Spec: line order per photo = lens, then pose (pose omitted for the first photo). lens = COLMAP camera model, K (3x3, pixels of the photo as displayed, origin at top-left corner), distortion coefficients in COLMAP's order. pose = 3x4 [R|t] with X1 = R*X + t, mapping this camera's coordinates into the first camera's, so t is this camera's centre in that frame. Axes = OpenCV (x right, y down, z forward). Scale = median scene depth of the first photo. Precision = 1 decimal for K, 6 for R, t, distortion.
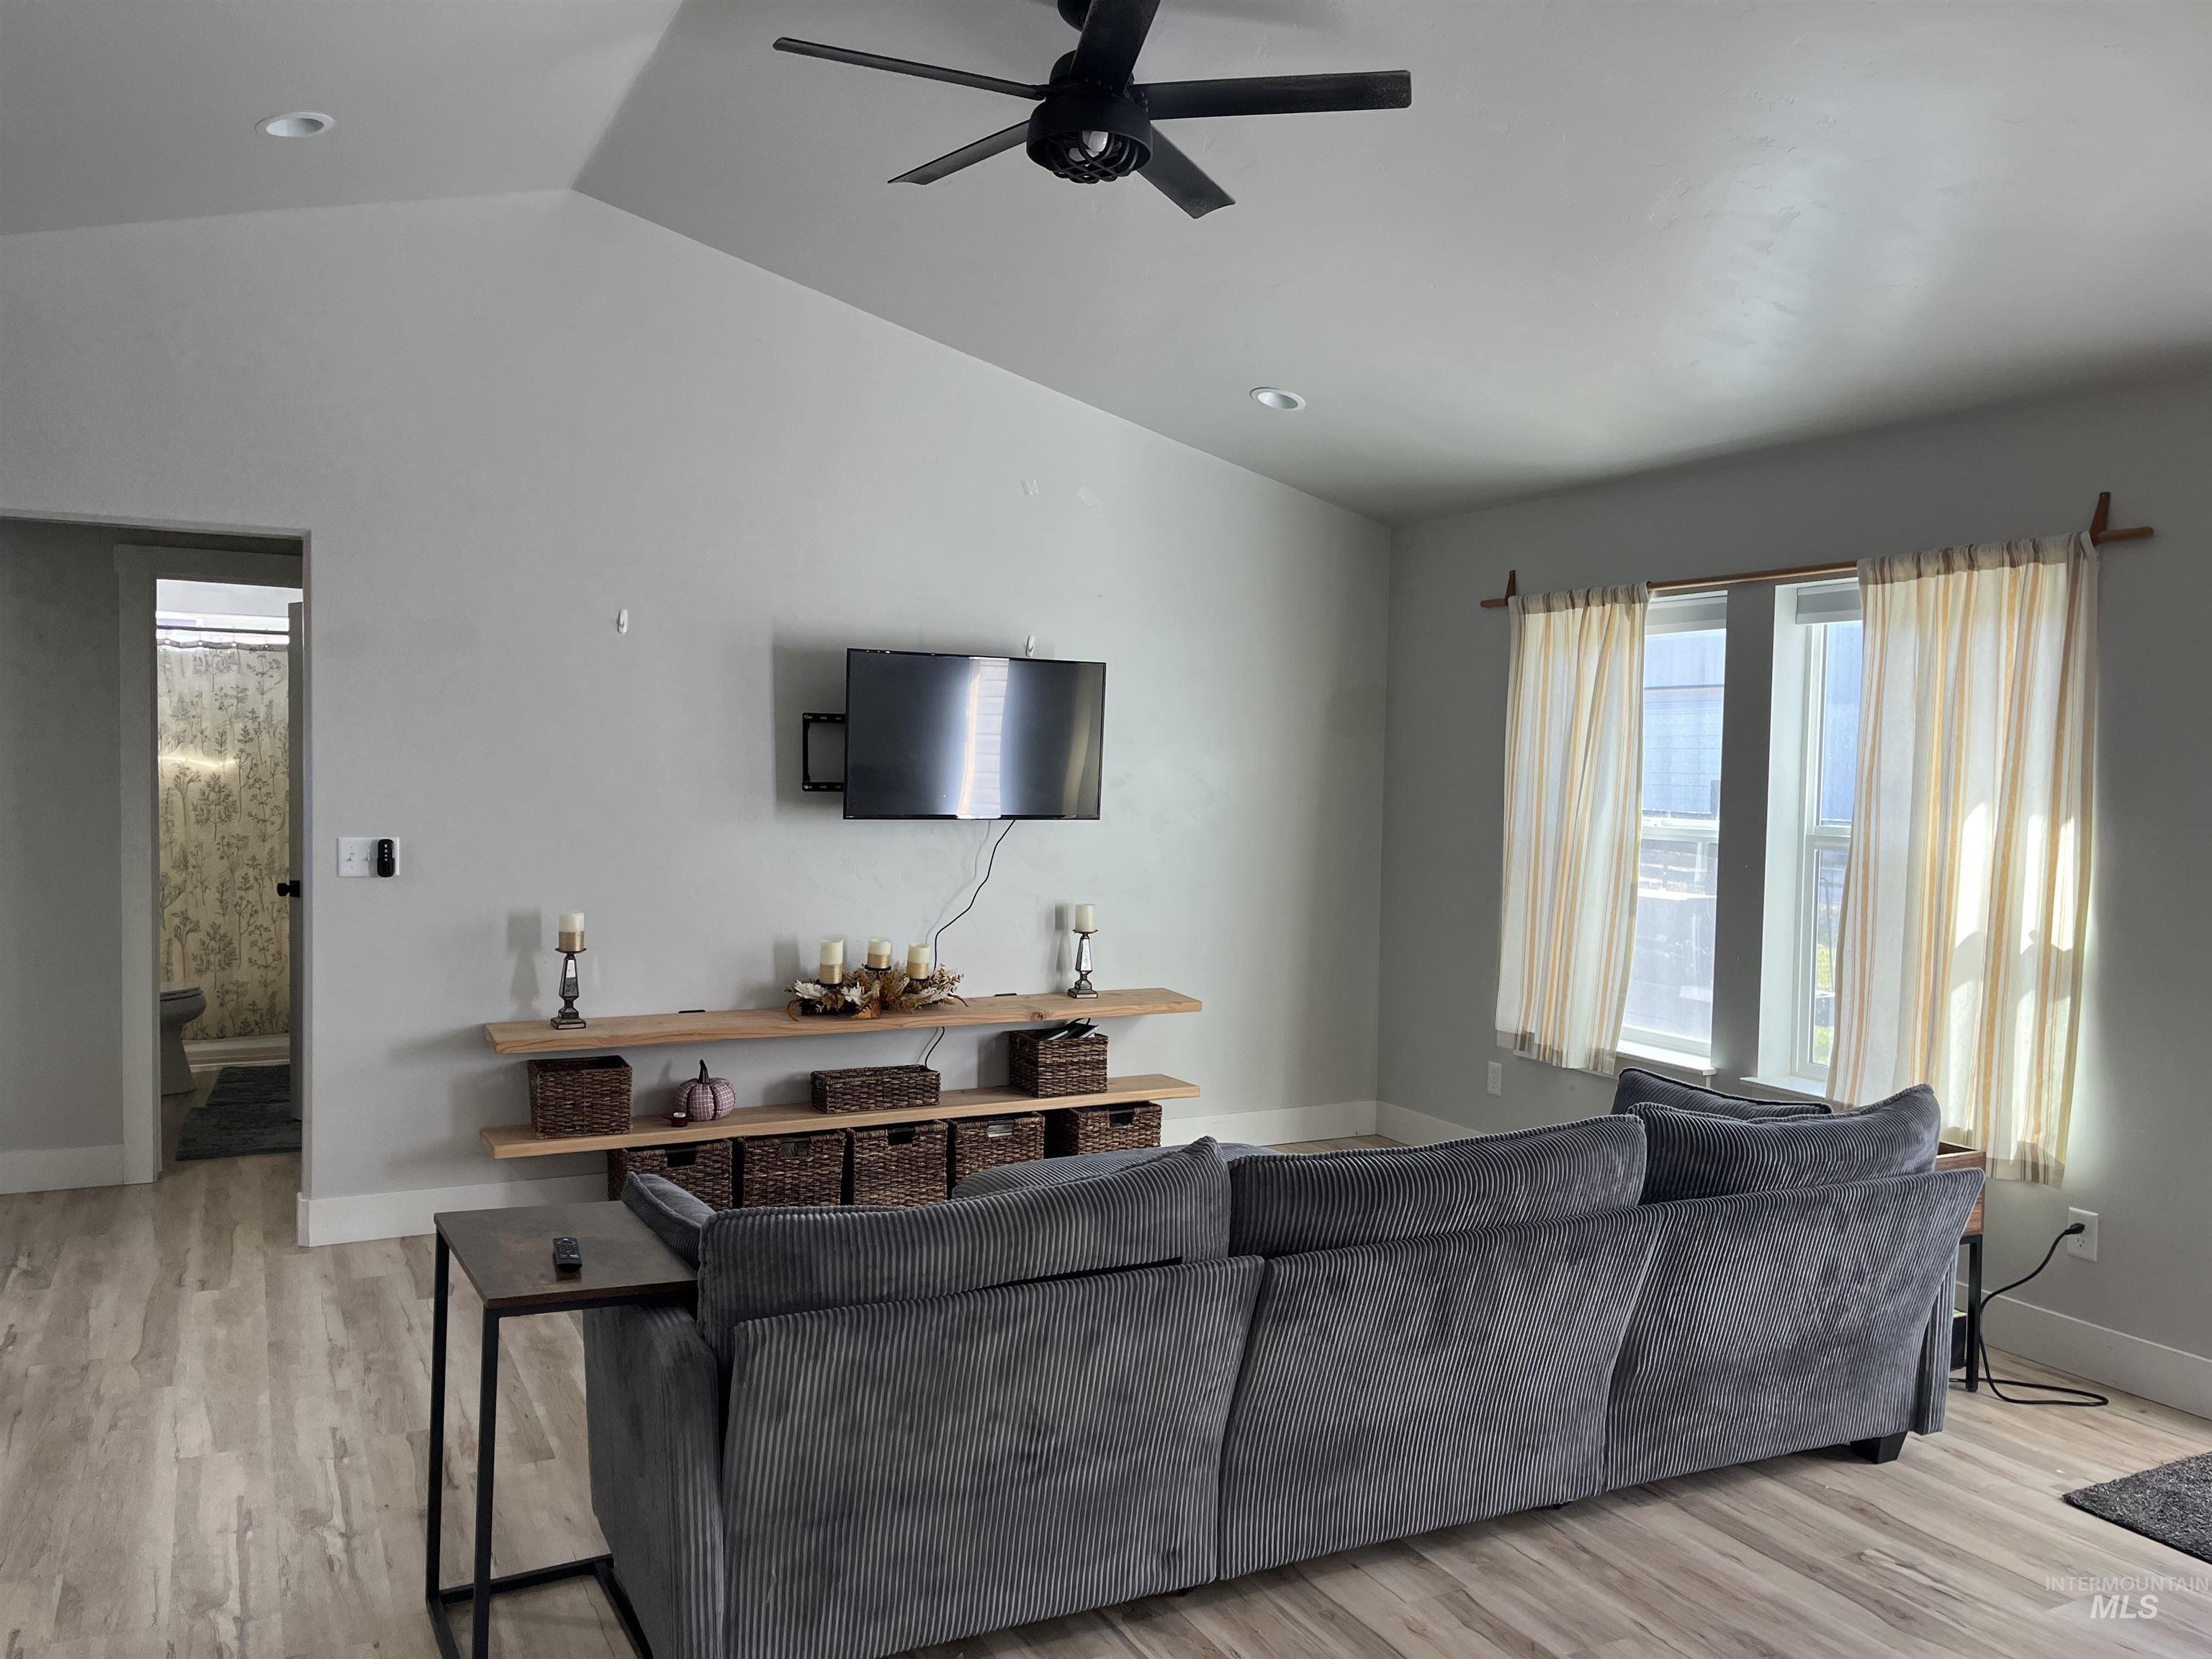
lens RADIAL K [[1737.2, 0, 1116.2], [0, 1737.2, 824.9], [0, 0, 1]] dist [0.067758, -0.103229]
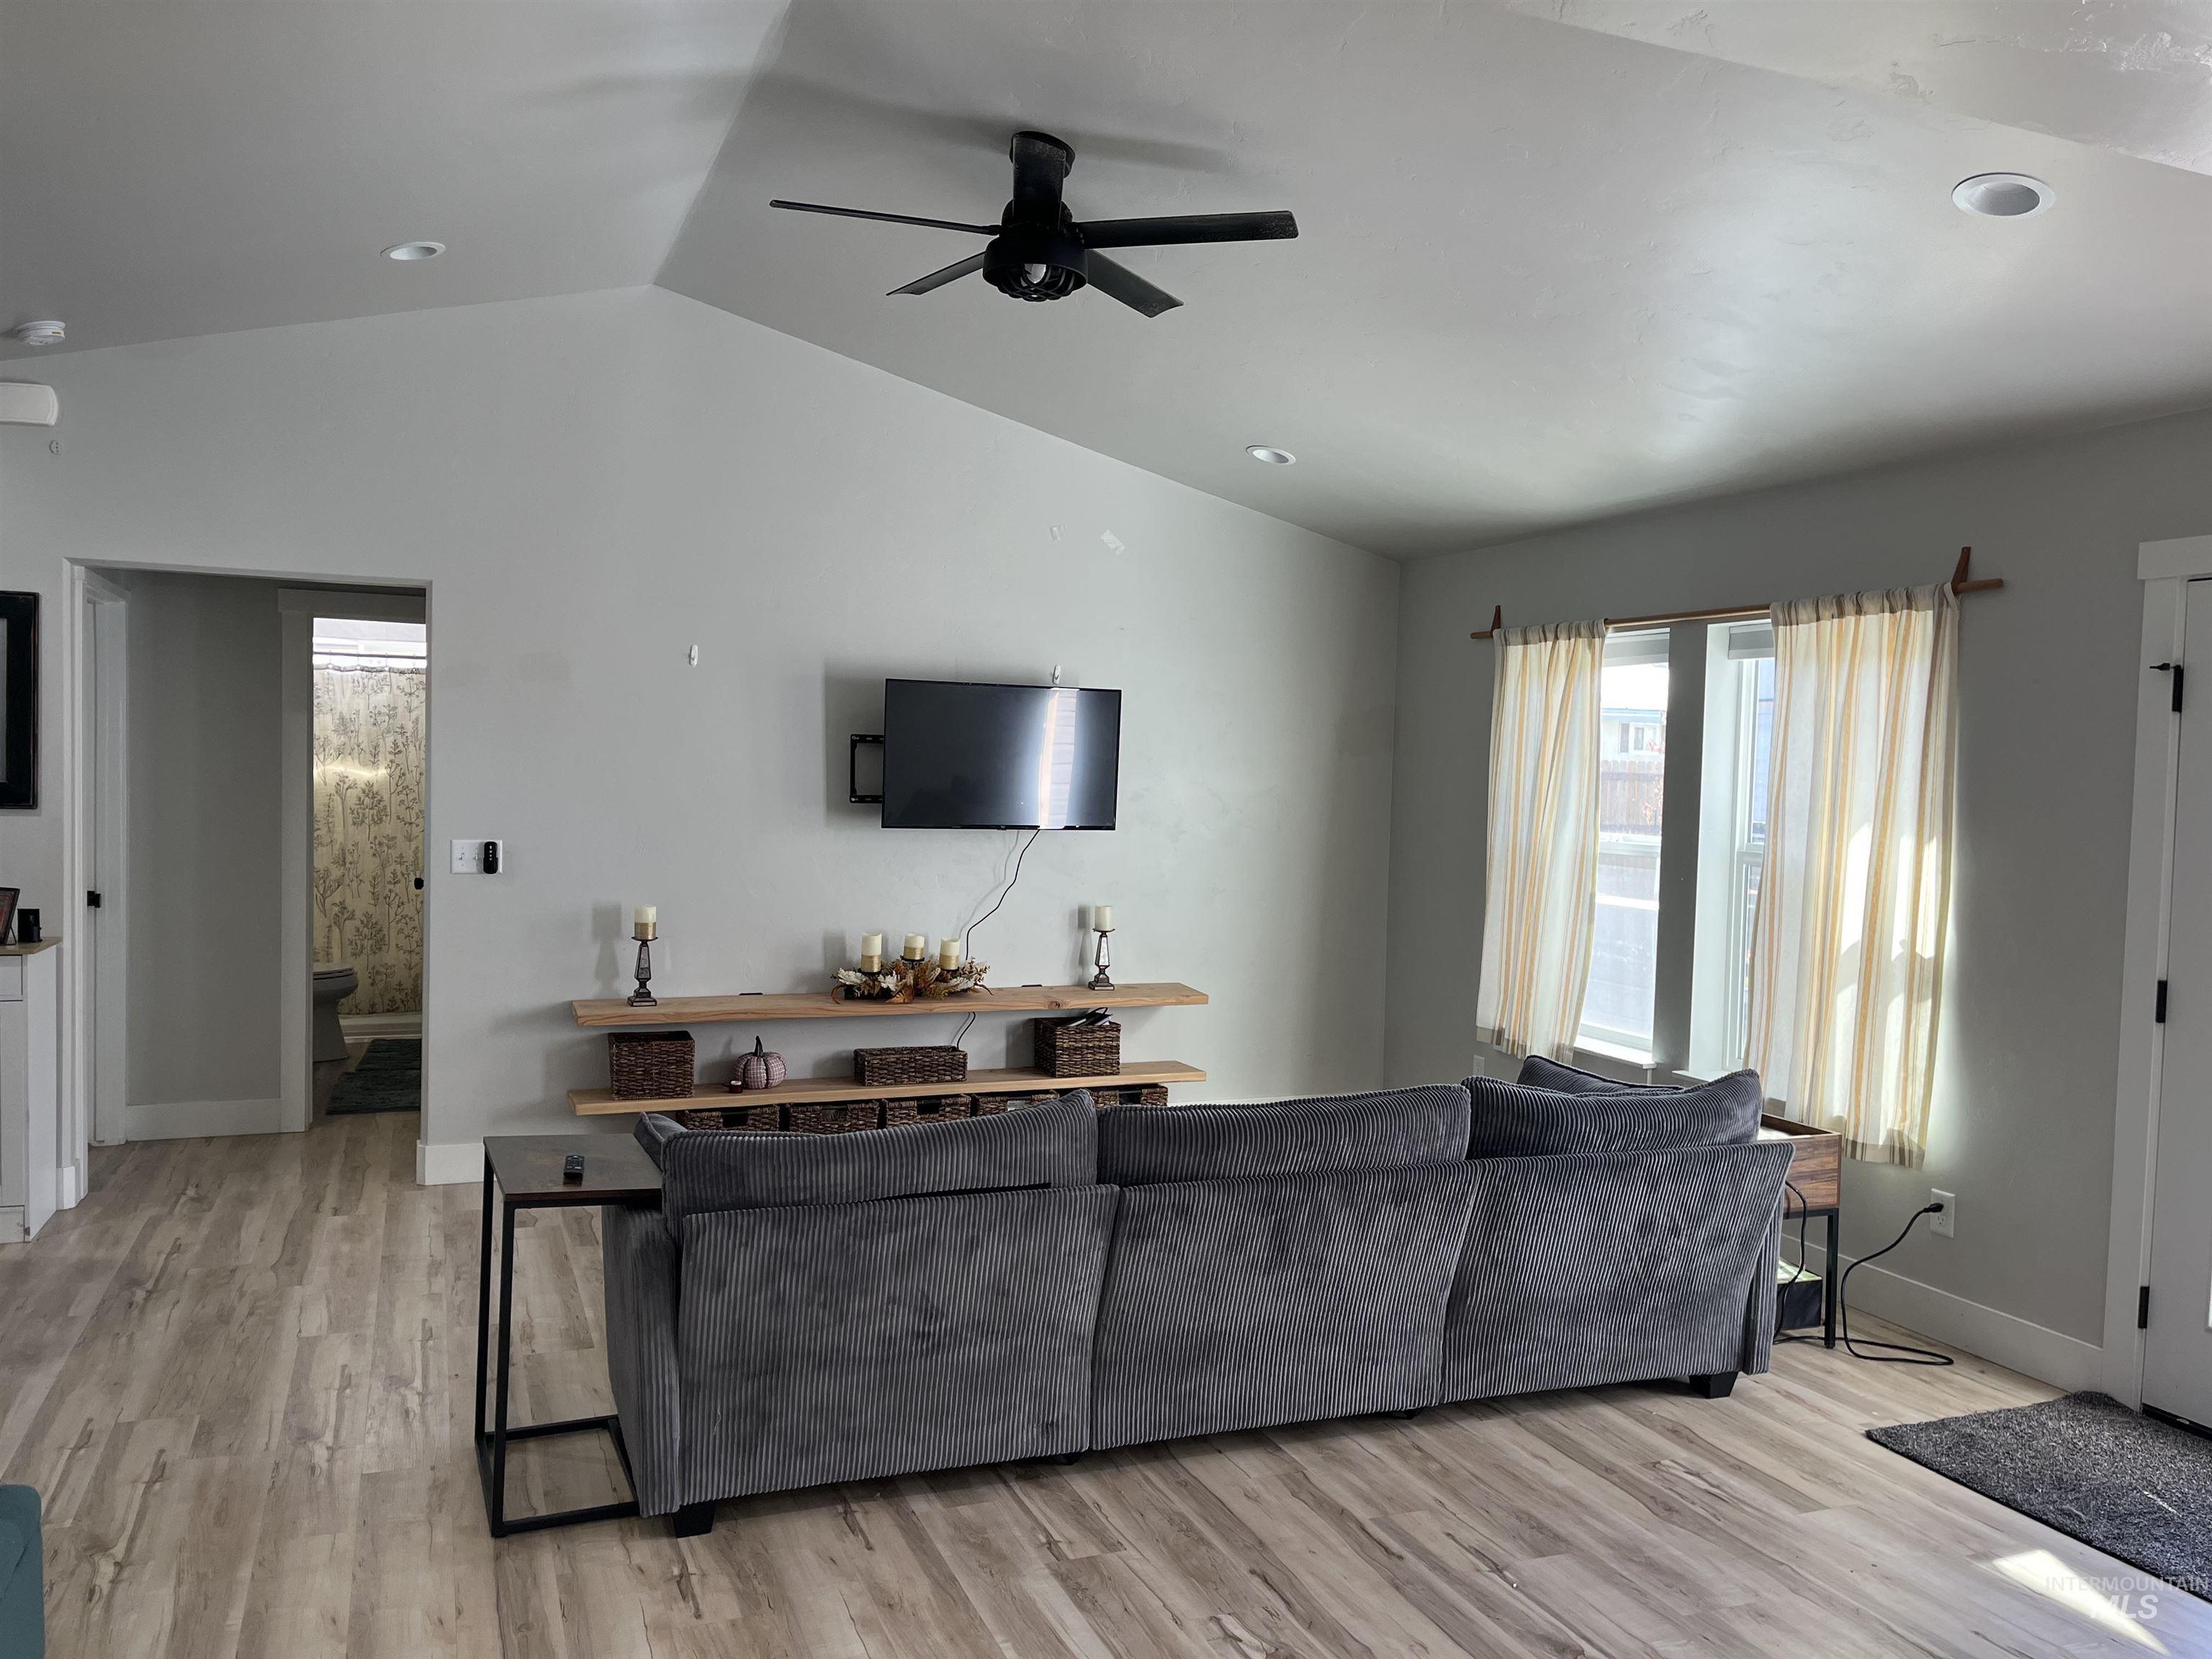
lens RADIAL K [[1737.2, 0, 1103.0], [0, 1737.2, 825.6], [0, 0, 1]] dist [0.067758, -0.103229]
pose [[0.995529, 0.009570, -0.093975, 0.104803], [-0.009826, 0.999949, -0.002267, -0.004015], [0.093949, 0.003181, 0.995572, -0.135284]]
